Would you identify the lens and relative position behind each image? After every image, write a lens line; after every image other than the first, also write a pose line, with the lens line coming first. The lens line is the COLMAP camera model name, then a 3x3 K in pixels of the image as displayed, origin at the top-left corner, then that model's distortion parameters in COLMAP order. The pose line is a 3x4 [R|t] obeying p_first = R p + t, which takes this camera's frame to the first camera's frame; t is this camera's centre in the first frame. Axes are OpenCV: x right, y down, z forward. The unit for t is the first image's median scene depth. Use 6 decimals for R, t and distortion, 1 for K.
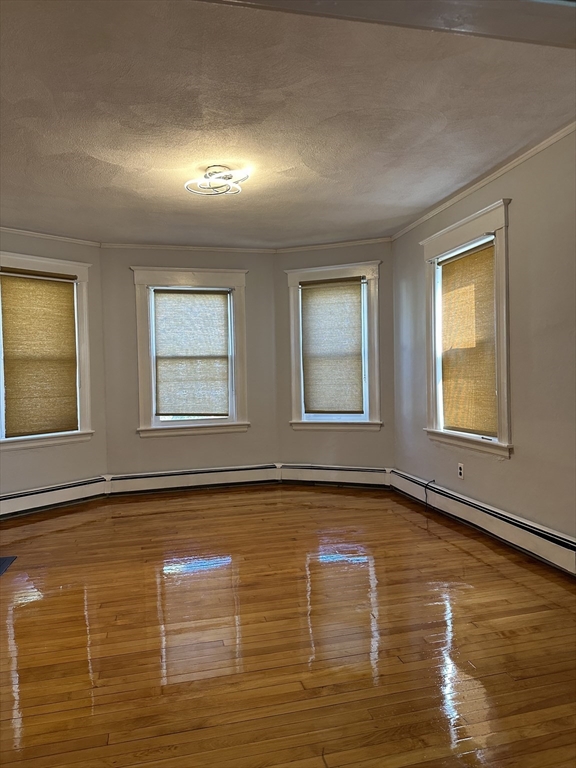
lens RADIAL K [[543.0, 0, 288.0], [0, 543.0, 384.0], [0, 0, 1]] dist [0.177942, -0.259469]
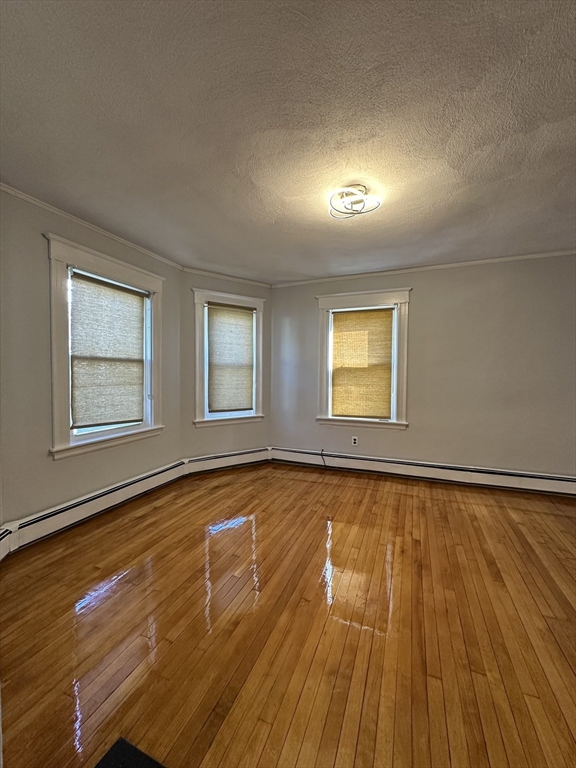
lens RADIAL K [[309.1, 0, 288.5], [0, 309.1, 384.7], [0, 0, 1]] dist [-0.004344, 0.000036]
pose [[0.569685, -0.000179, 0.821863, -0.435972], [-0.005566, 0.999976, 0.004077, -0.011480], [-0.821844, -0.006897, 0.569670, 0.491100]]
